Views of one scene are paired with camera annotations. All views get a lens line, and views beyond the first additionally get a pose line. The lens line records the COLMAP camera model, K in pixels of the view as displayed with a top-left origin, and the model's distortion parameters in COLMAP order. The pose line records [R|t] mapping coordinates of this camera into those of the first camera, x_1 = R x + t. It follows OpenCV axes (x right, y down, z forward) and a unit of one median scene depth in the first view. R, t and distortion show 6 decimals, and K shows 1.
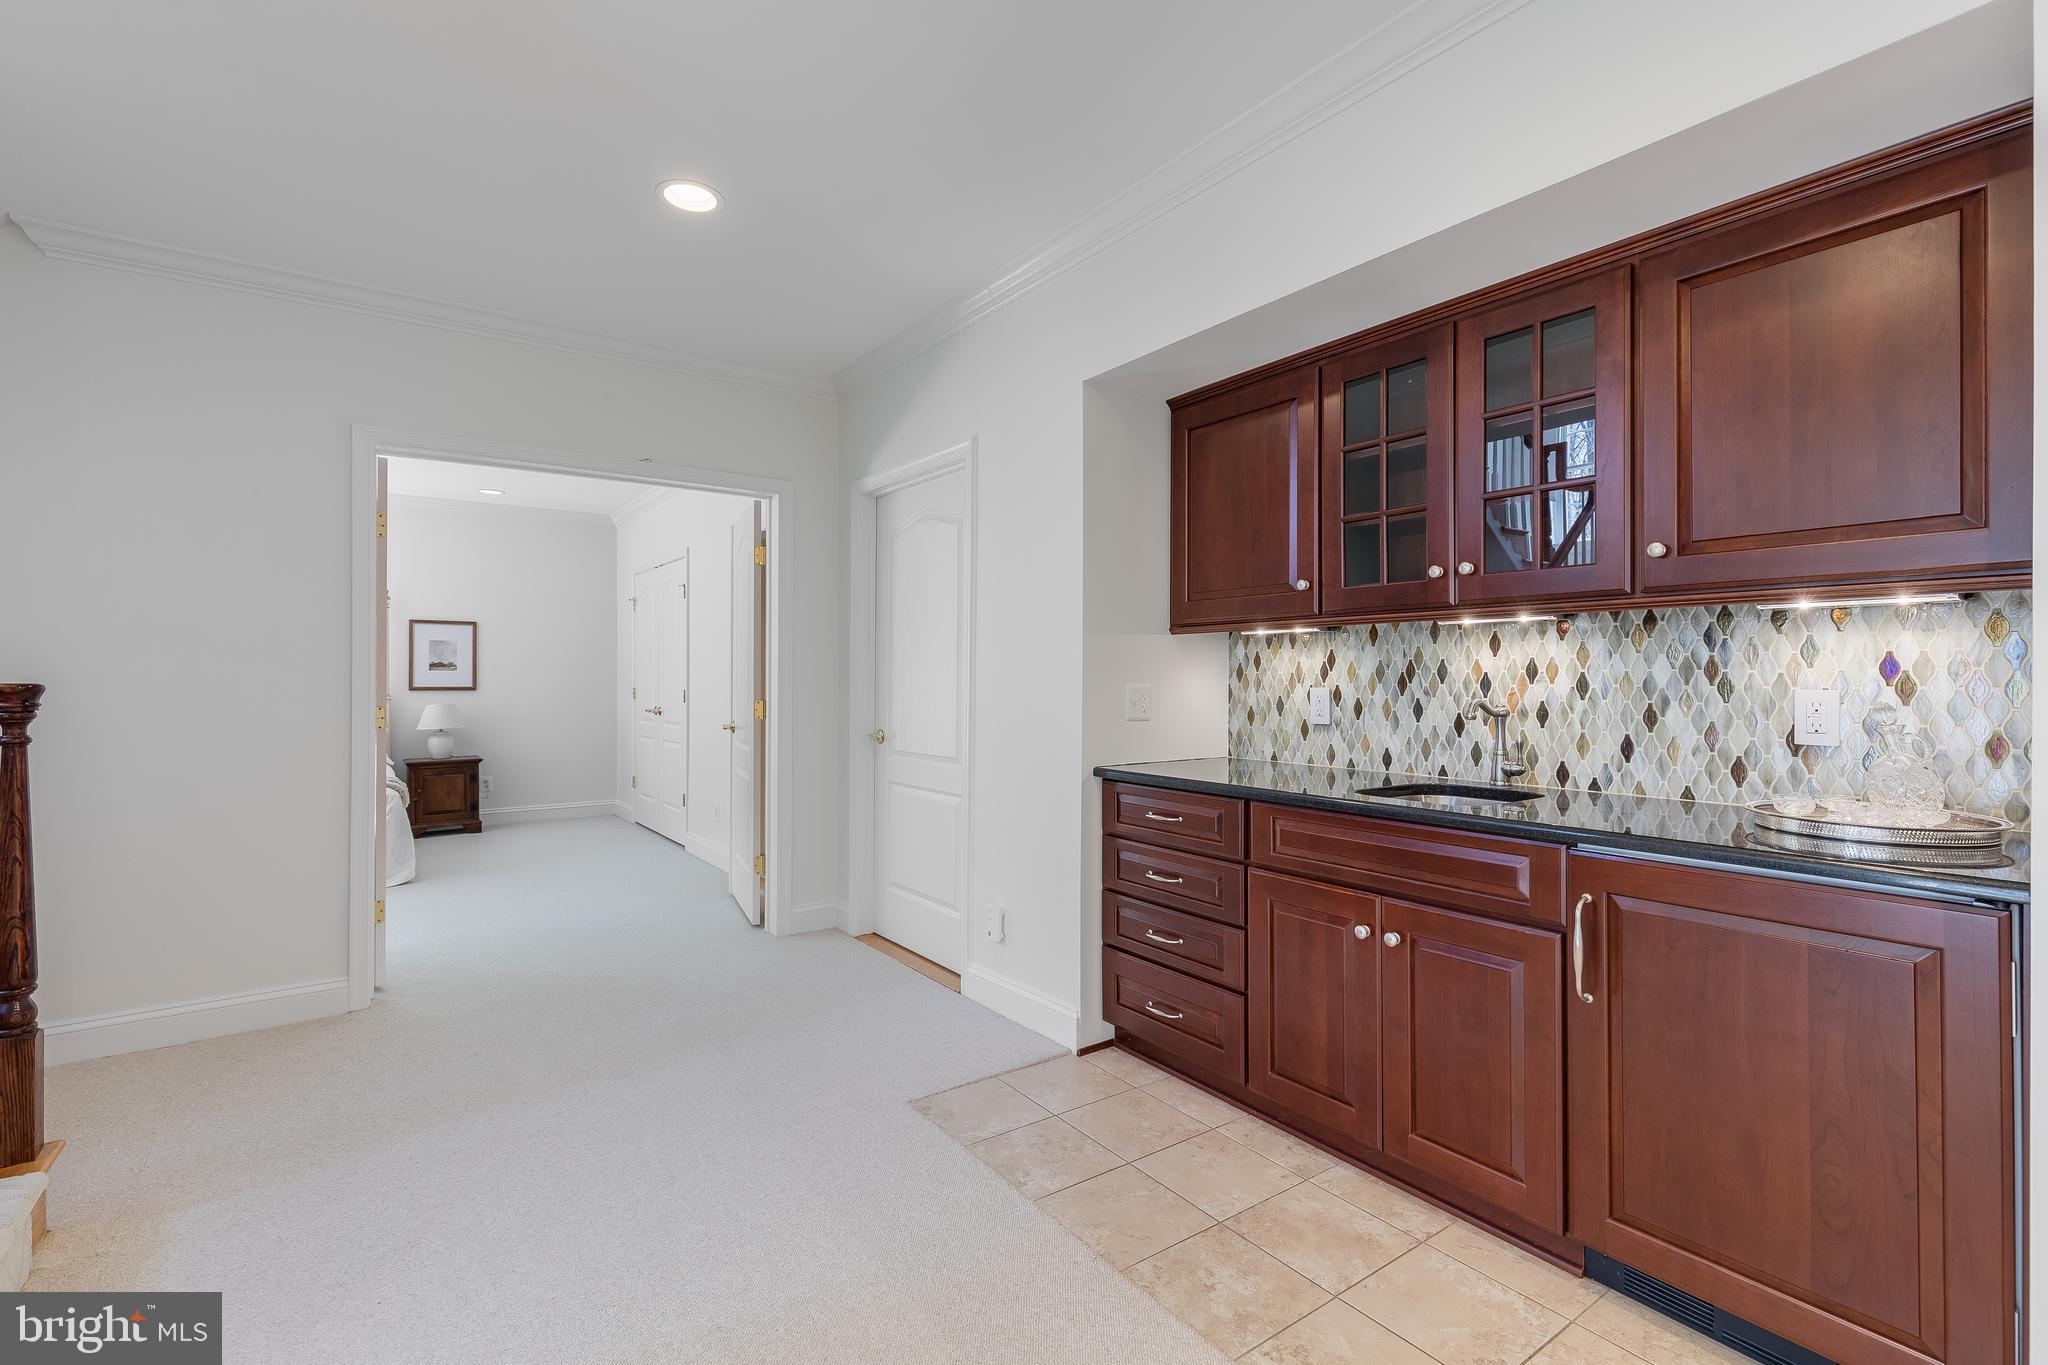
lens RADIAL K [[940.4, 0, 1029.8], [0, 940.4, 671.4], [0, 0, 1]] dist [-0.002410, -0.000387]
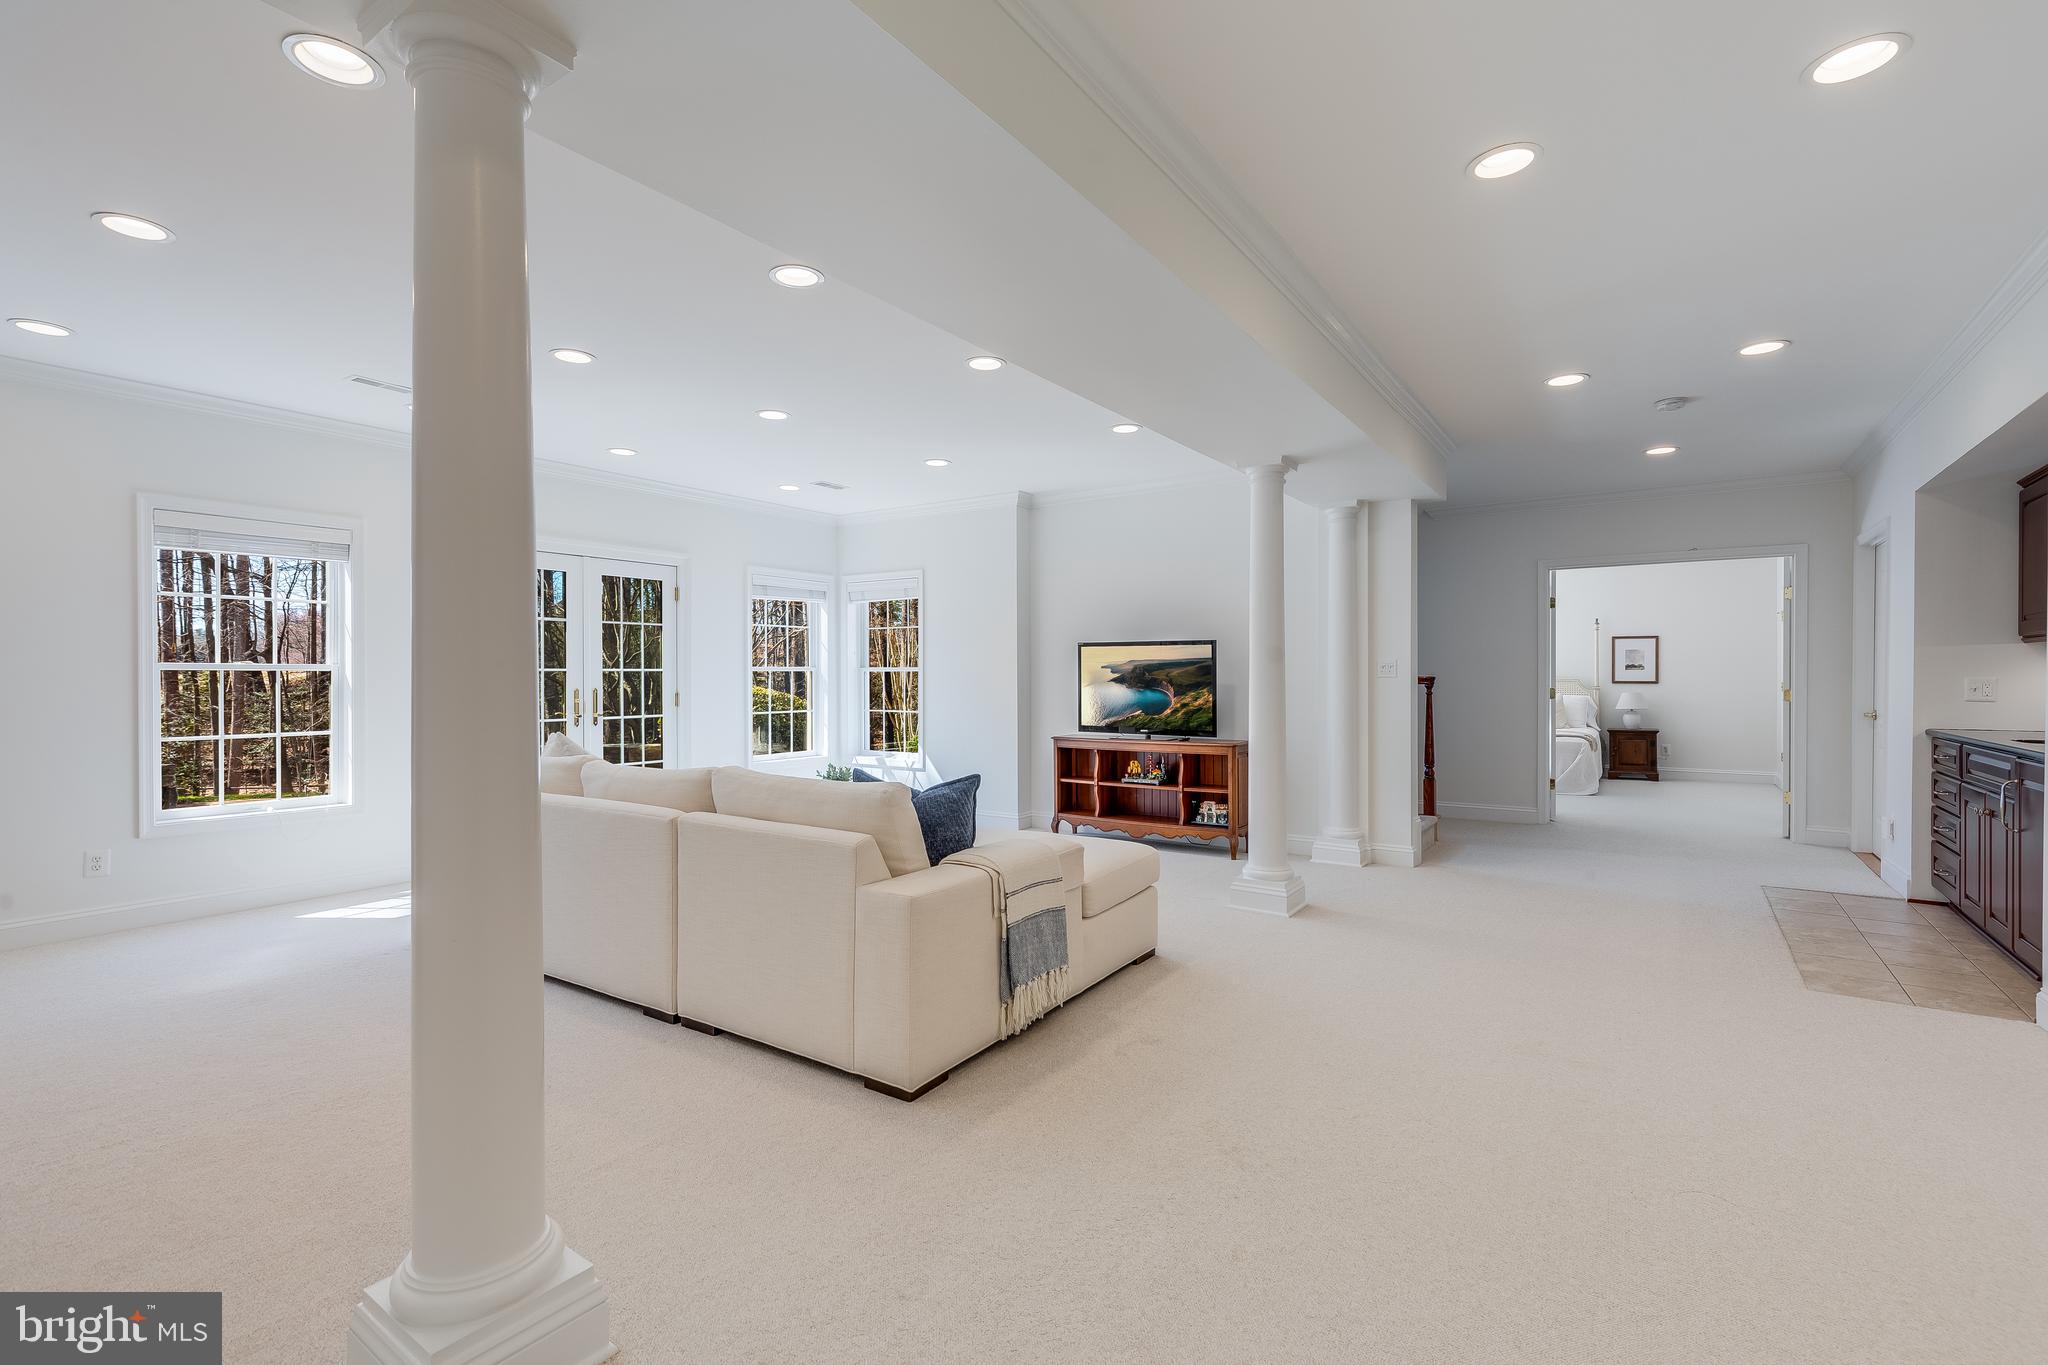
lens RADIAL K [[930.1, 0, 1029.9], [0, 930.1, 678.9], [0, 0, 1]] dist [0.003997, -0.000348]
pose [[0.345994, 0.001540, -0.938235, 0.429203], [0.008074, 0.999957, 0.004618, -0.001428], [0.938202, -0.009173, 0.345967, -0.407662]]
